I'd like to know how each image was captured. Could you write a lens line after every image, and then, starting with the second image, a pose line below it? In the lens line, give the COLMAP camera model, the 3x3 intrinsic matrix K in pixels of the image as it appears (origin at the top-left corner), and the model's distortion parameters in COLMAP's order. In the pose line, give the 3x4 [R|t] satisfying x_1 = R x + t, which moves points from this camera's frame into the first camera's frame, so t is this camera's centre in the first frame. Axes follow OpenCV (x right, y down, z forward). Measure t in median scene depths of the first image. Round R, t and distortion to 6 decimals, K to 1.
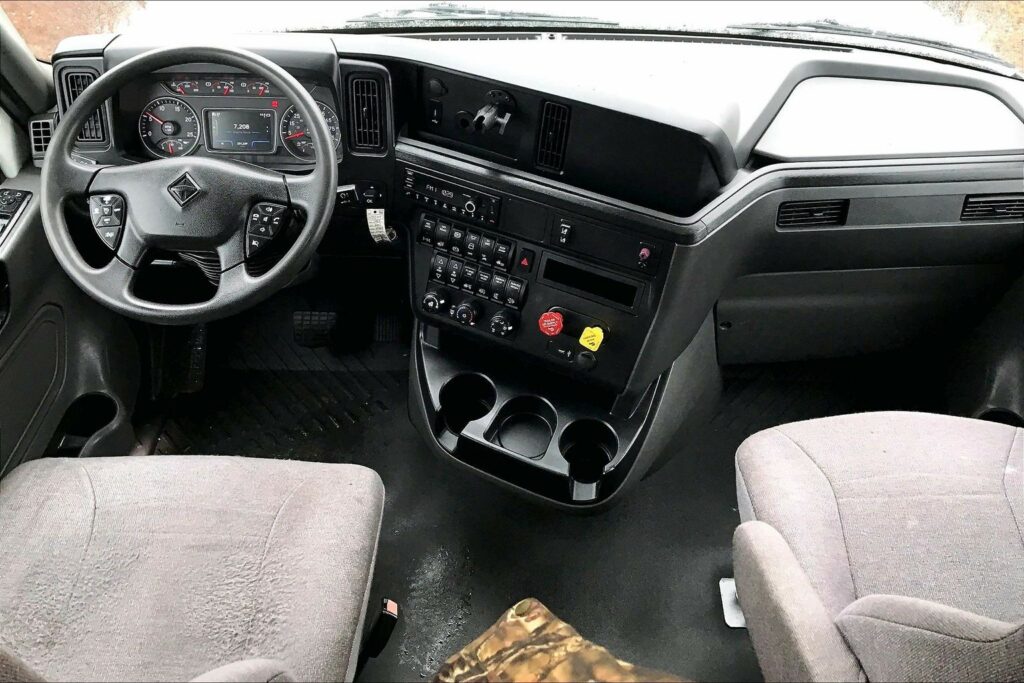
lens RADIAL K [[894.5, 0, 516.1], [0, 894.5, 295.2], [0, 0, 1]] dist [0.051150, -0.112149]
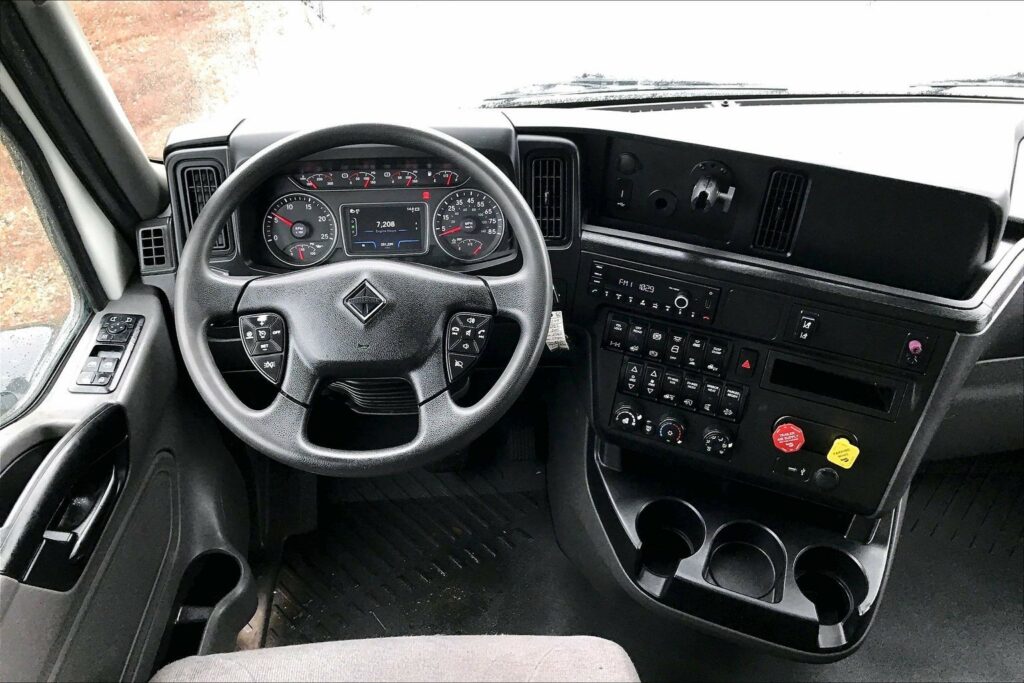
lens RADIAL K [[818.3, 0, 512.0], [0, 818.3, 341.5], [0, 0, 1]] dist [0.101576, -0.209207]
pose [[0.997437, -0.059541, 0.039681, -0.234440], [0.061408, 0.996976, -0.047623, -0.035123], [-0.036726, 0.049938, 0.998077, 0.241329]]
